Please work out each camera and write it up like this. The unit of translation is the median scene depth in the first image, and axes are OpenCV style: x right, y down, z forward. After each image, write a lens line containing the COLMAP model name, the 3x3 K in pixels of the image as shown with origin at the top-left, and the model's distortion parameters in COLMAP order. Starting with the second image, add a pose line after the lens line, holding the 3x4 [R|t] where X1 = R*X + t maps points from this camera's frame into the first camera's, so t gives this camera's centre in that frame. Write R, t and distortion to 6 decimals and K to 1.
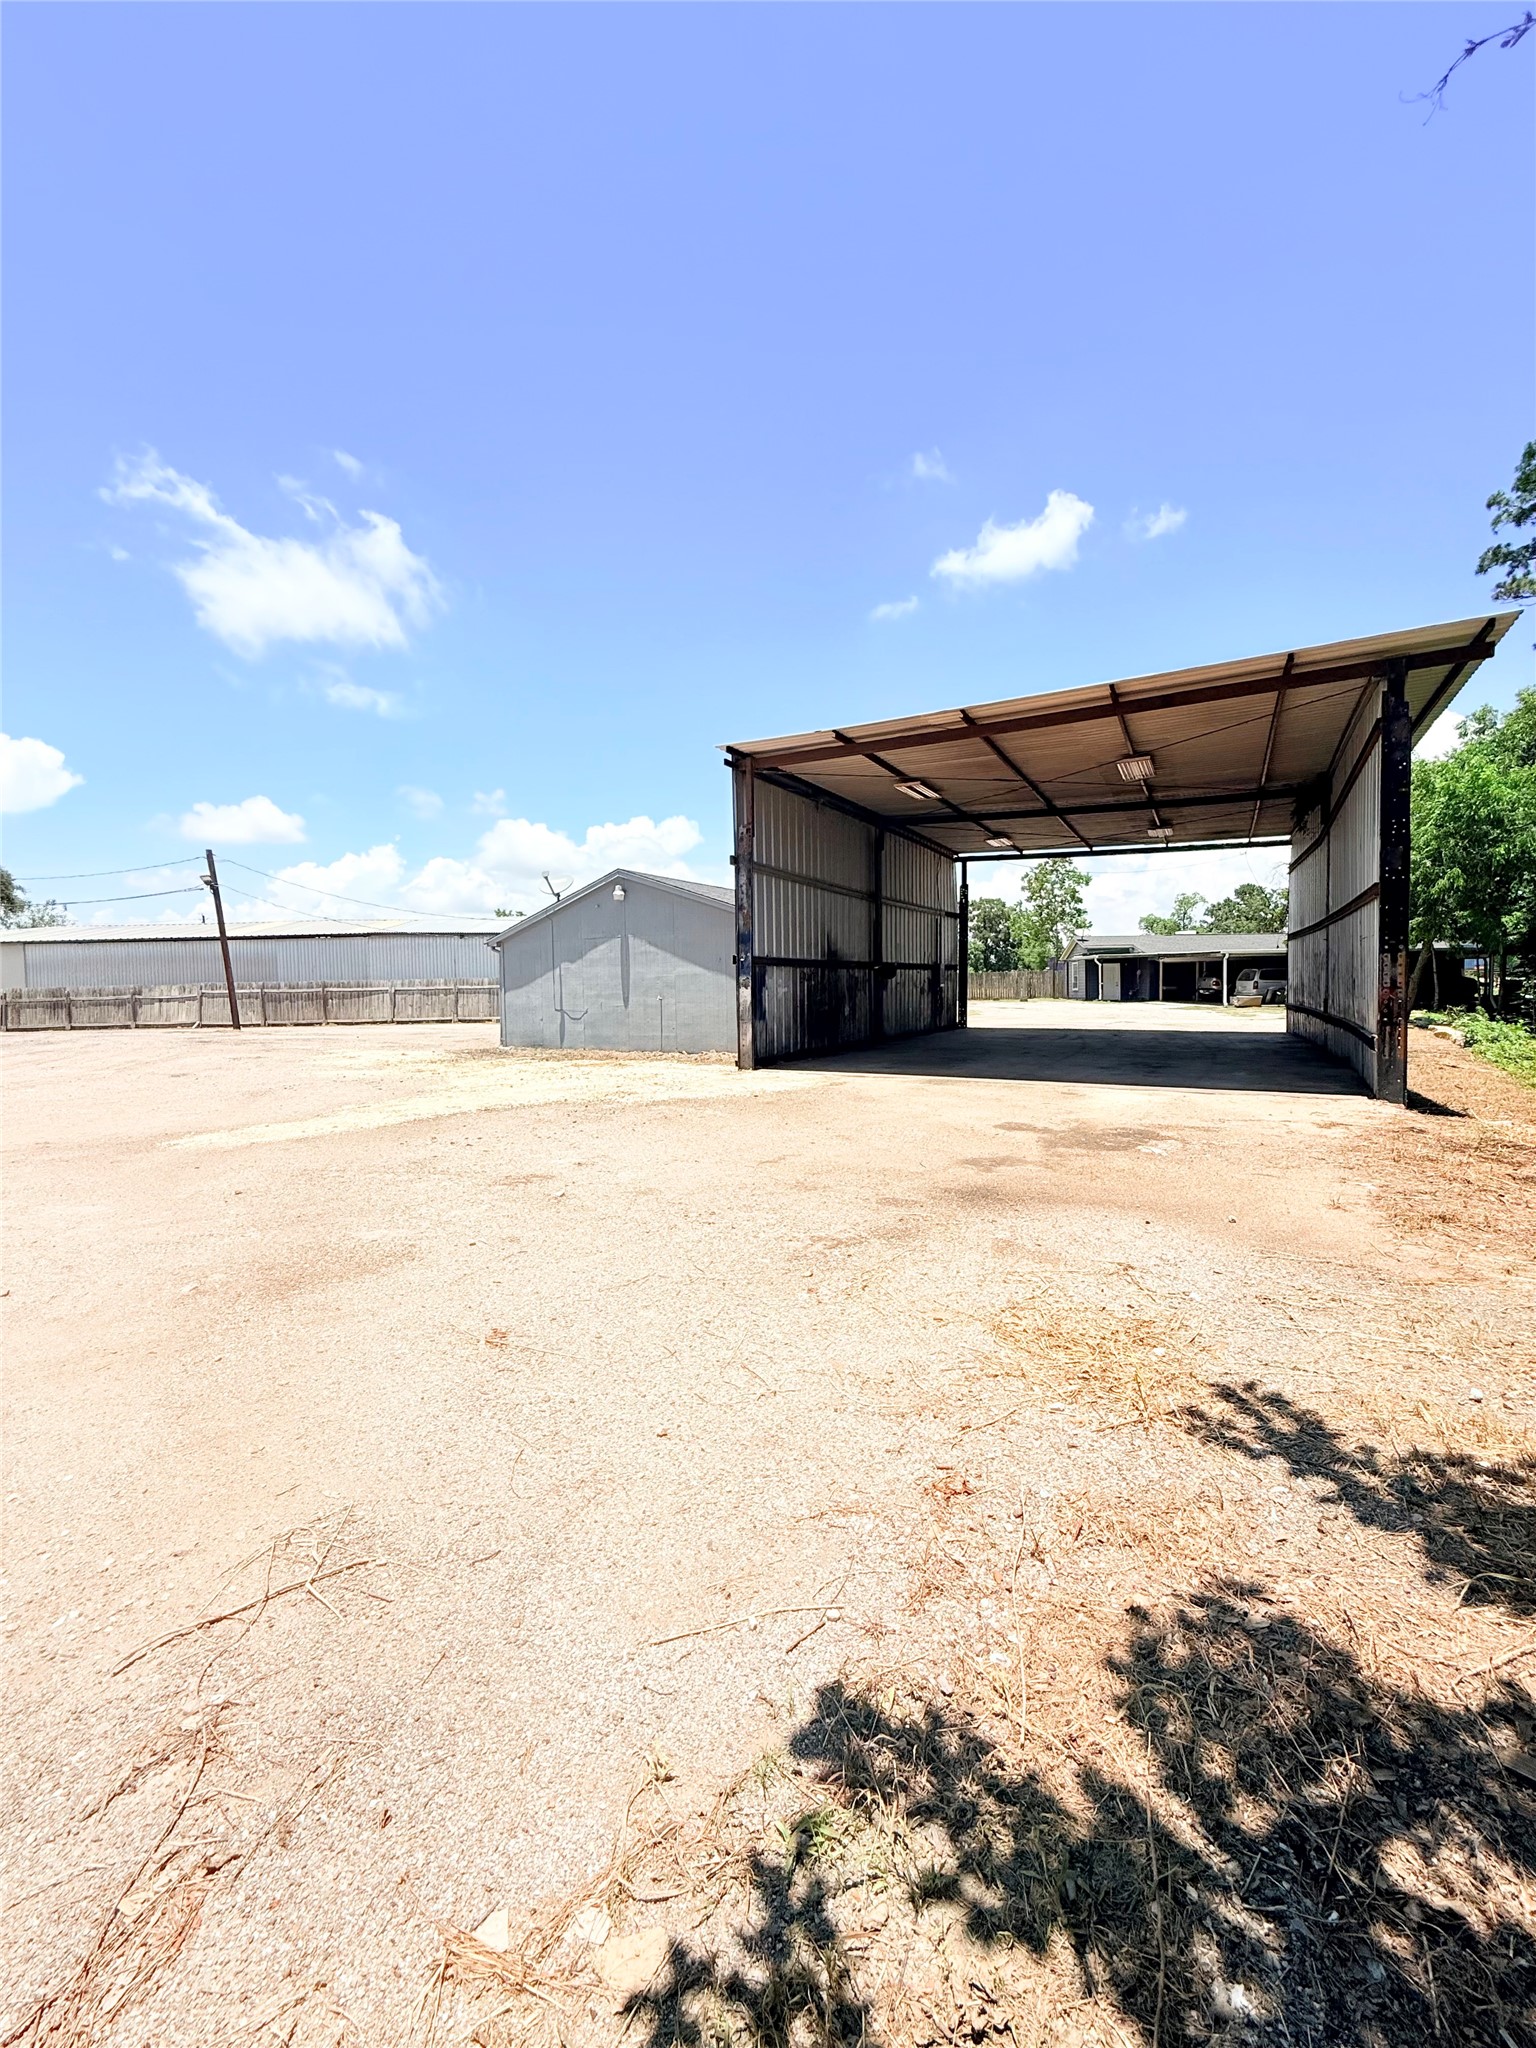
lens RADIAL K [[815.3, 0, 773.5], [0, 815.3, 1025.5], [0, 0, 1]] dist [0.000210, 0.000594]
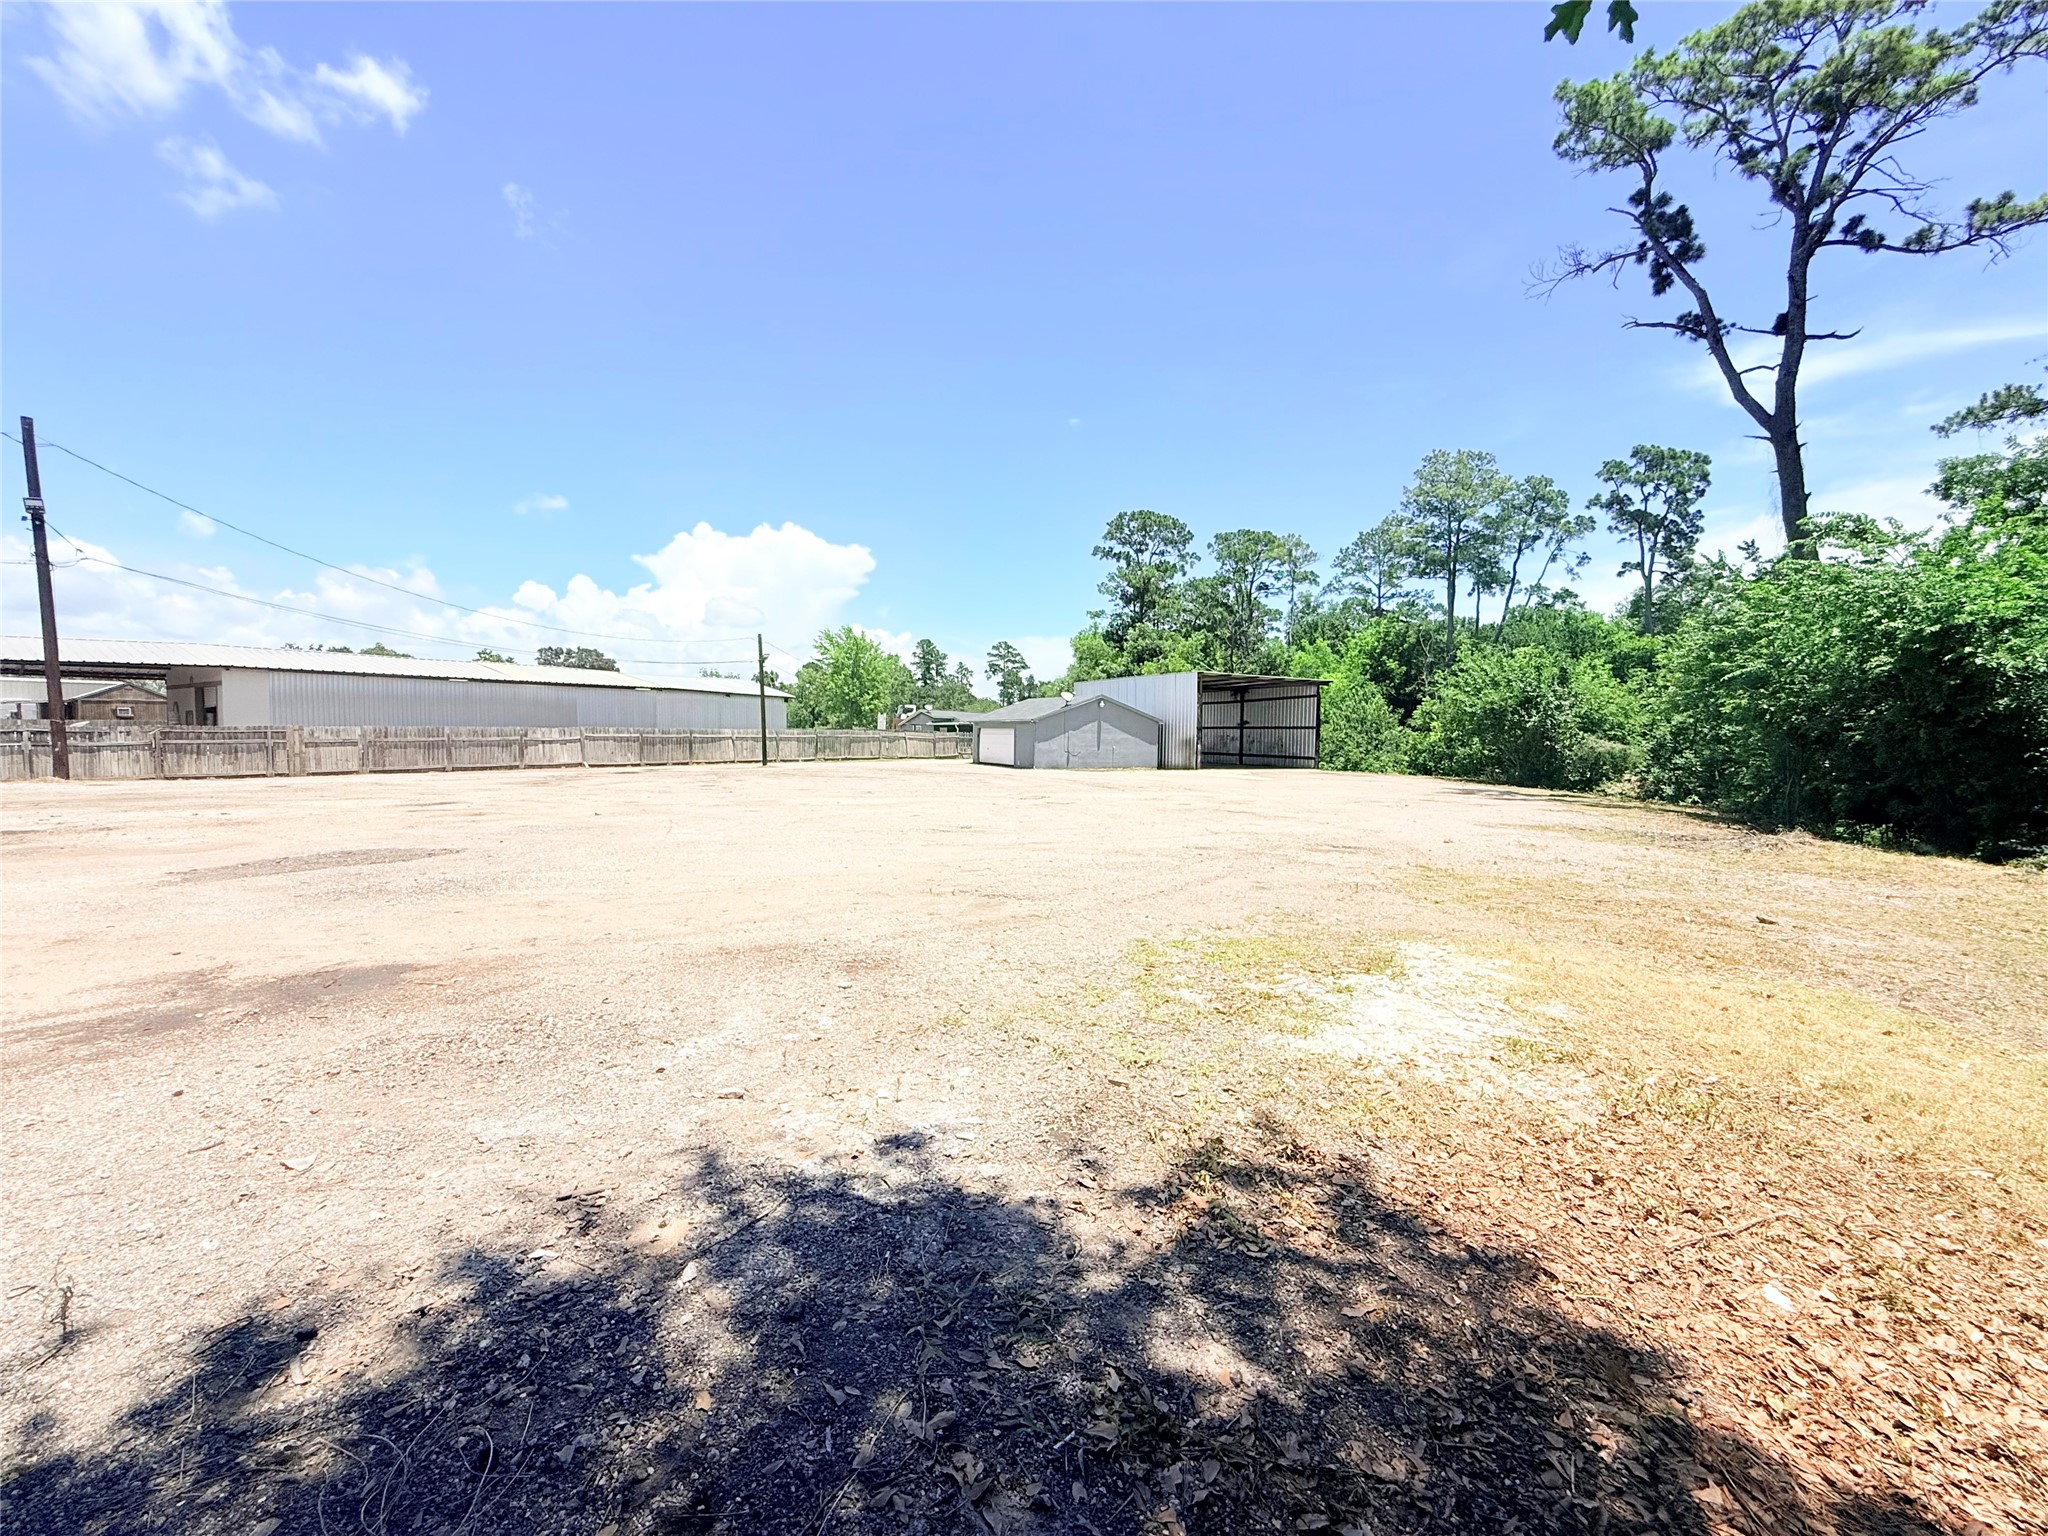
lens RADIAL K [[815.3, 0, 1020.6], [0, 815.3, 774.6], [0, 0, 1]] dist [0.000210, 0.000594]
pose [[0.568366, -0.015542, 0.822629, -1.270535], [0.019428, 0.999796, 0.005466, 0.017860], [-0.822547, 0.012876, 0.568552, -0.106645]]
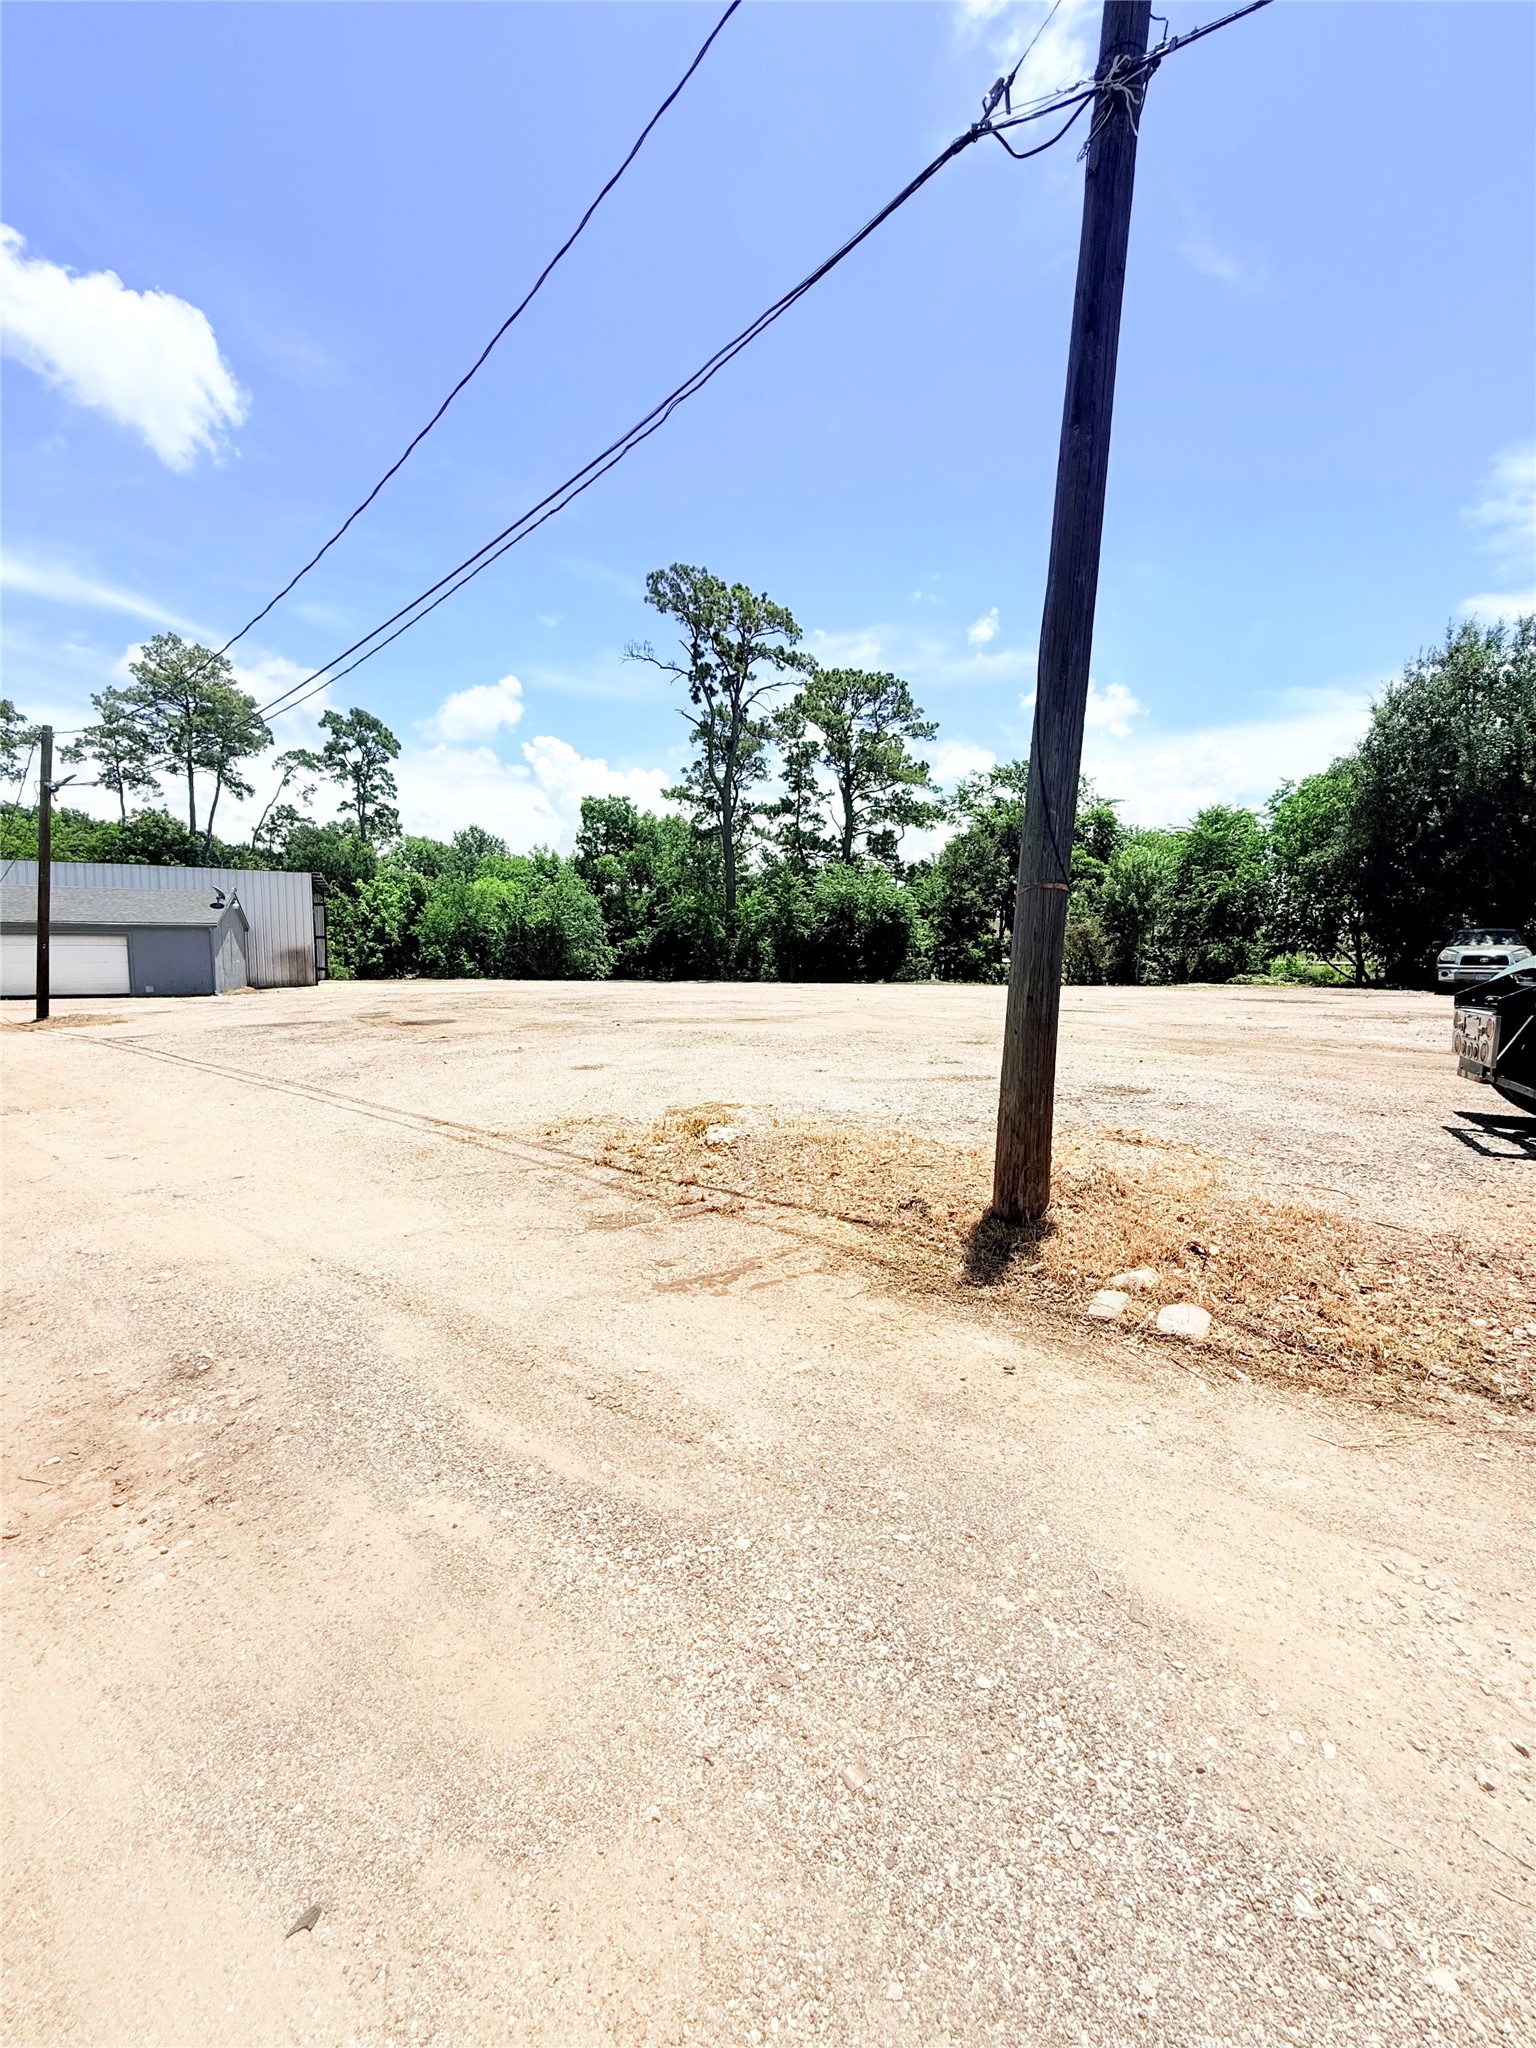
lens RADIAL K [[815.3, 0, 765.2], [0, 815.3, 1014.0], [0, 0, 1]] dist [0.000210, 0.000594]
pose [[-0.815930, -0.025877, 0.577572, -1.211654], [0.043692, 0.993381, 0.106231, -0.031974], [-0.576498, 0.111912, -0.809398, 0.988351]]
